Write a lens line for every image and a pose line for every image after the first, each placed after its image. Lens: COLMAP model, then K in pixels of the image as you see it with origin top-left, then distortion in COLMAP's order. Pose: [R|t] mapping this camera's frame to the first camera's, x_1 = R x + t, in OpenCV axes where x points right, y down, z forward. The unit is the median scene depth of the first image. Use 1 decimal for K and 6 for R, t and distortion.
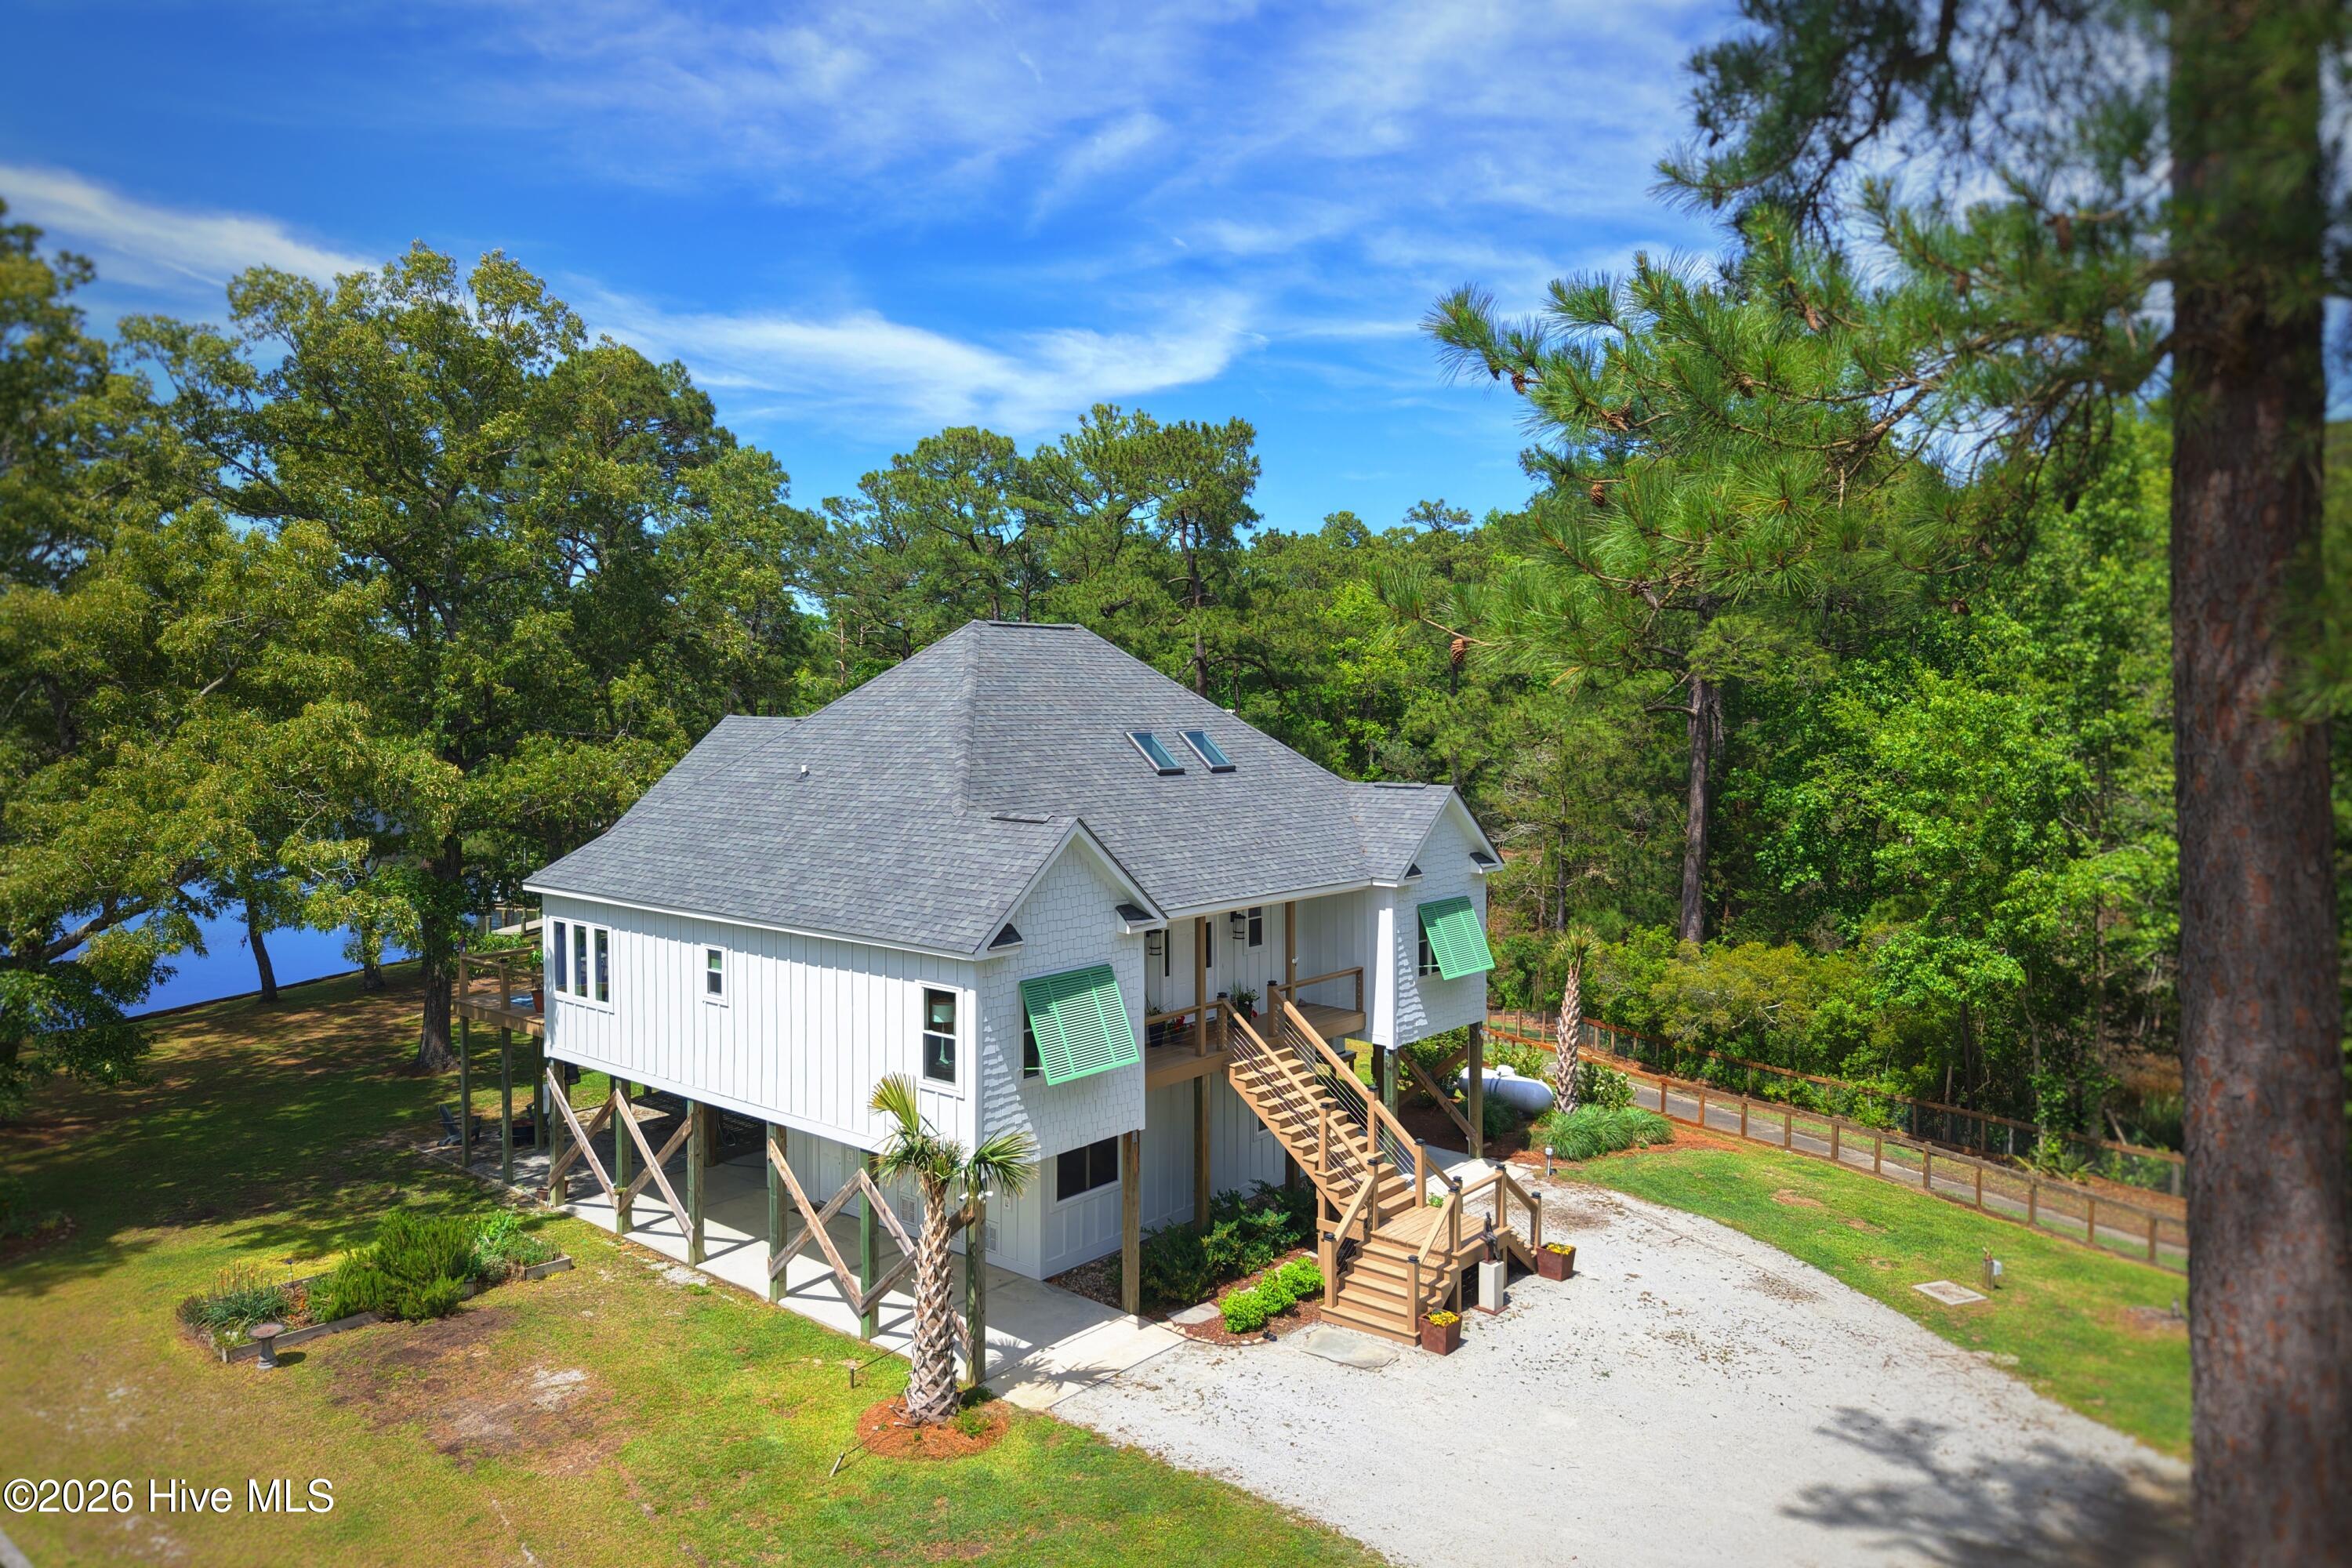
lens RADIAL K [[1614.1, 0, 1180.6], [0, 1614.1, 738.2], [0, 0, 1]] dist [0.064527, -0.114931]
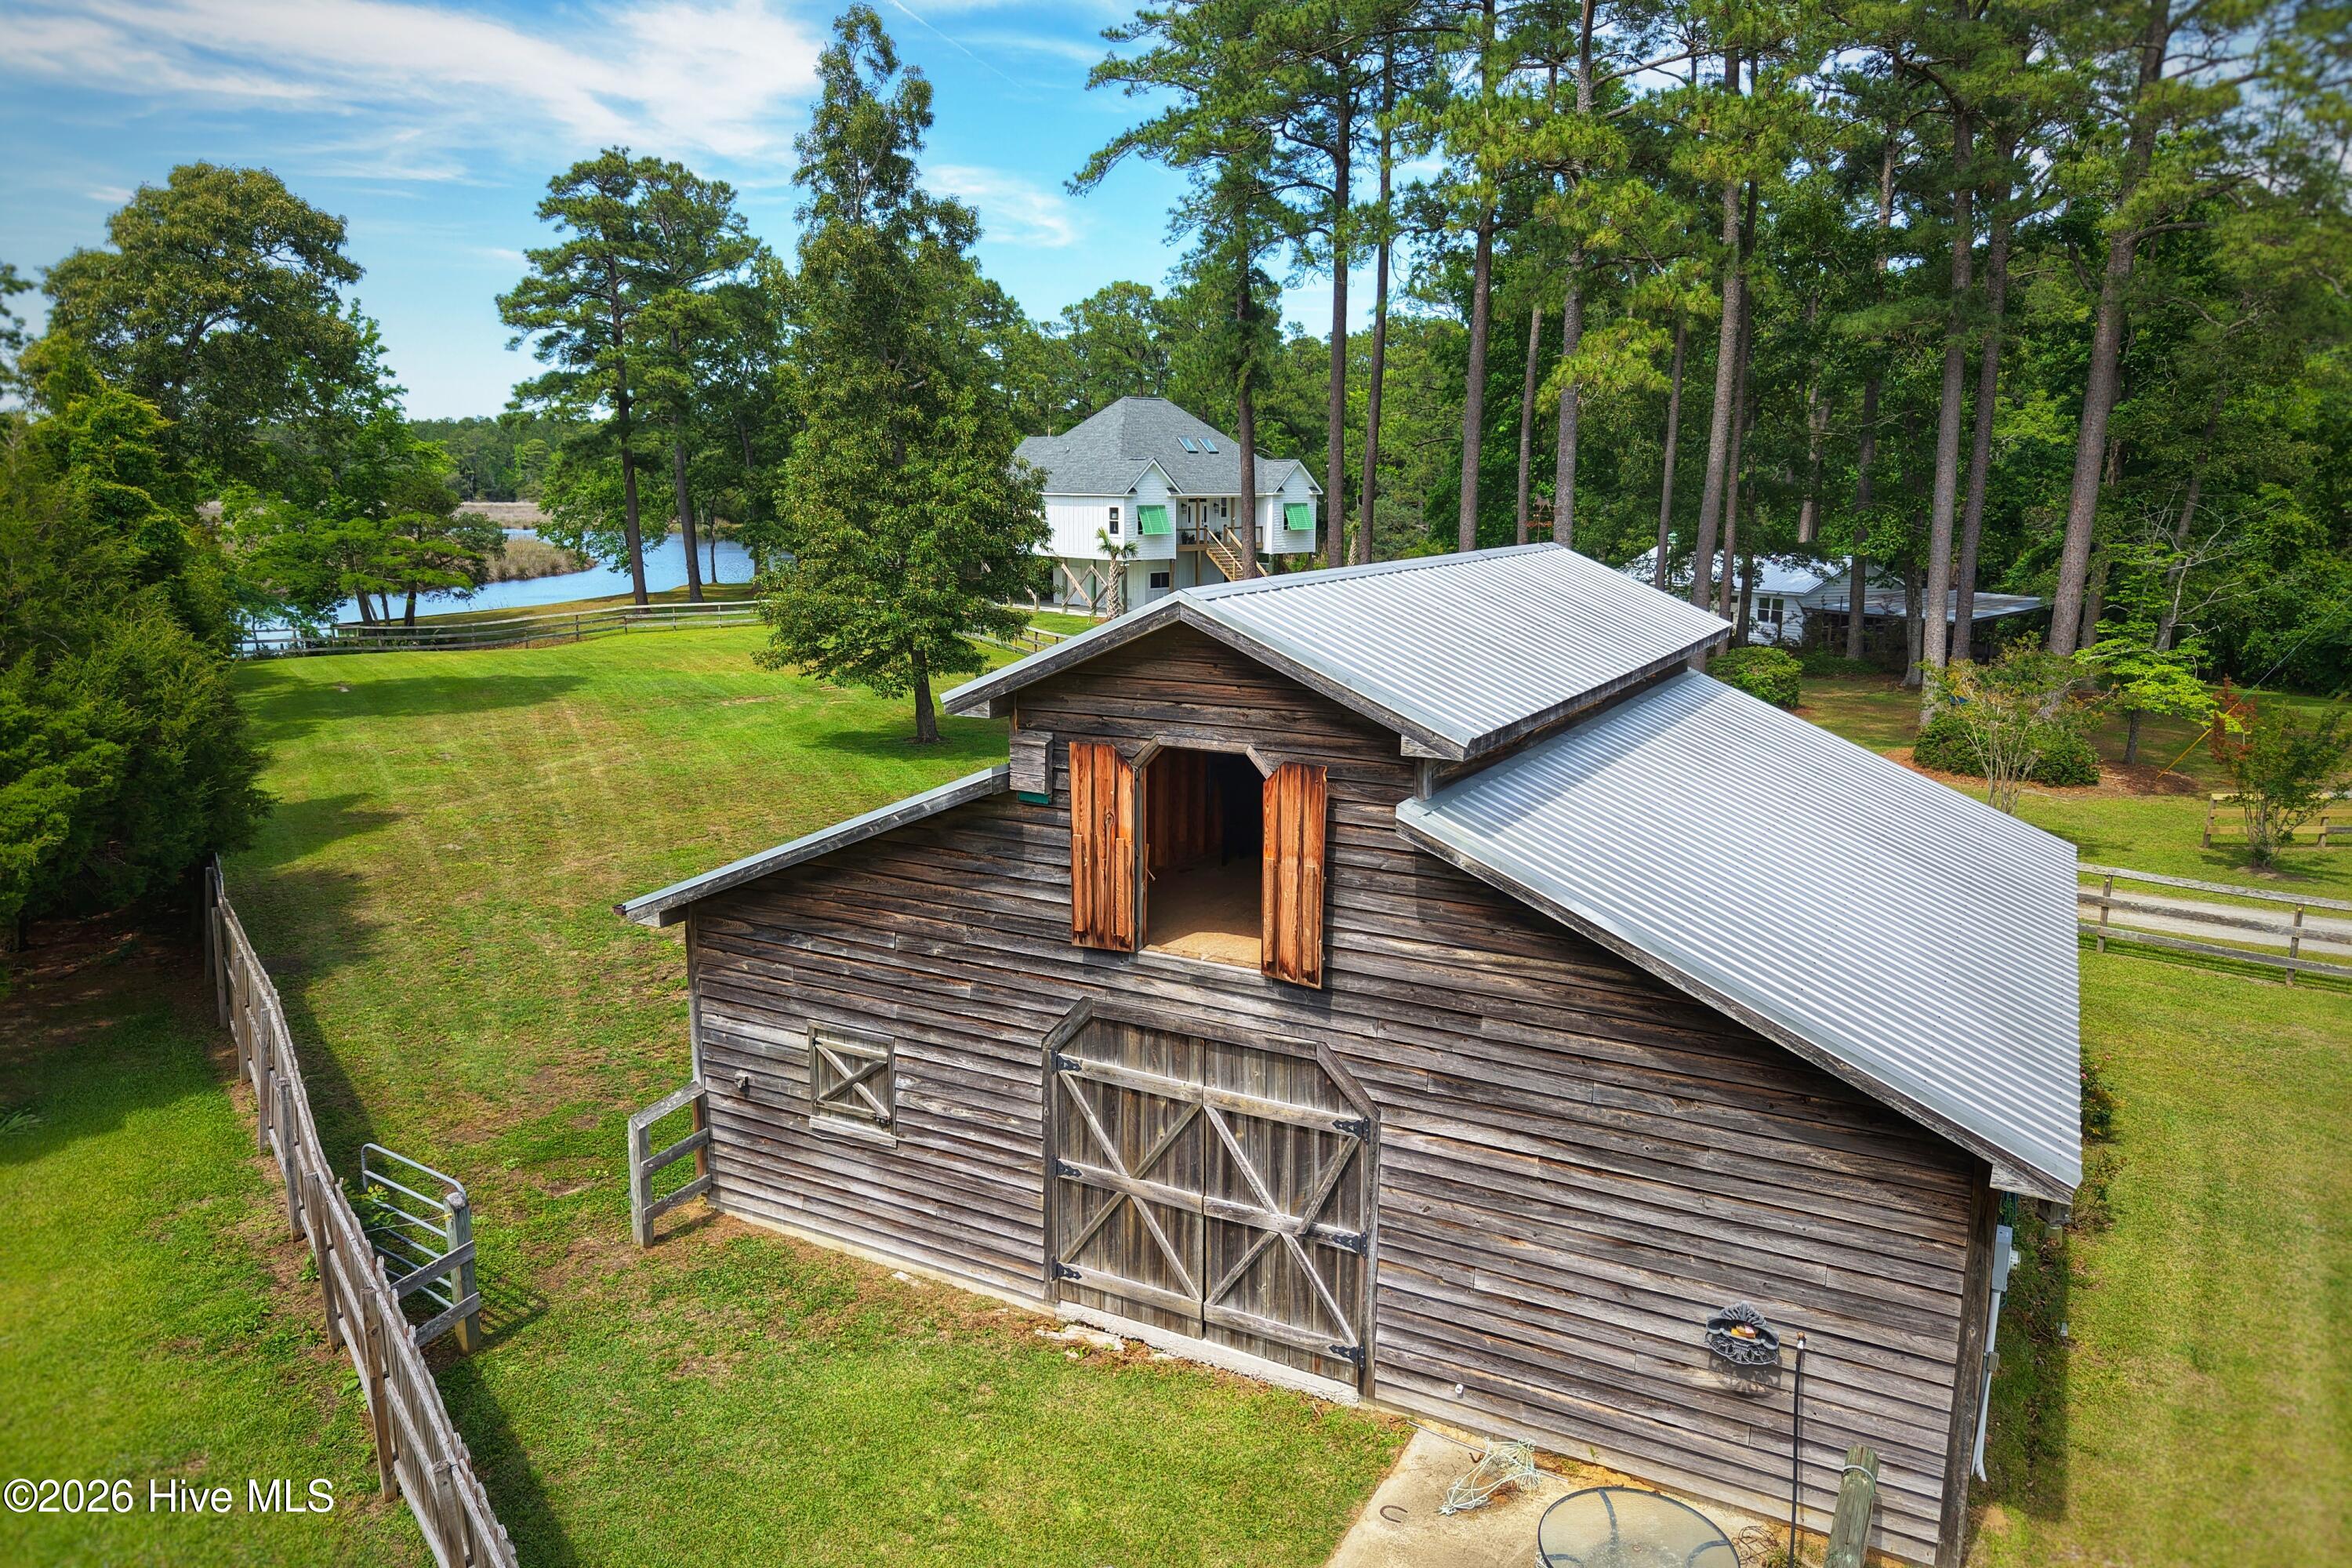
lens RADIAL K [[1614.1, 0, 1180.6], [0, 1614.1, 738.2], [0, 0, 1]] dist [0.064527, -0.114931]
pose [[0.994926, 0.017513, -0.099075, 0.293841], [-0.003600, 0.990299, 0.138905, 0.135910], [0.100546, -0.137843, 0.985337, -2.100853]]
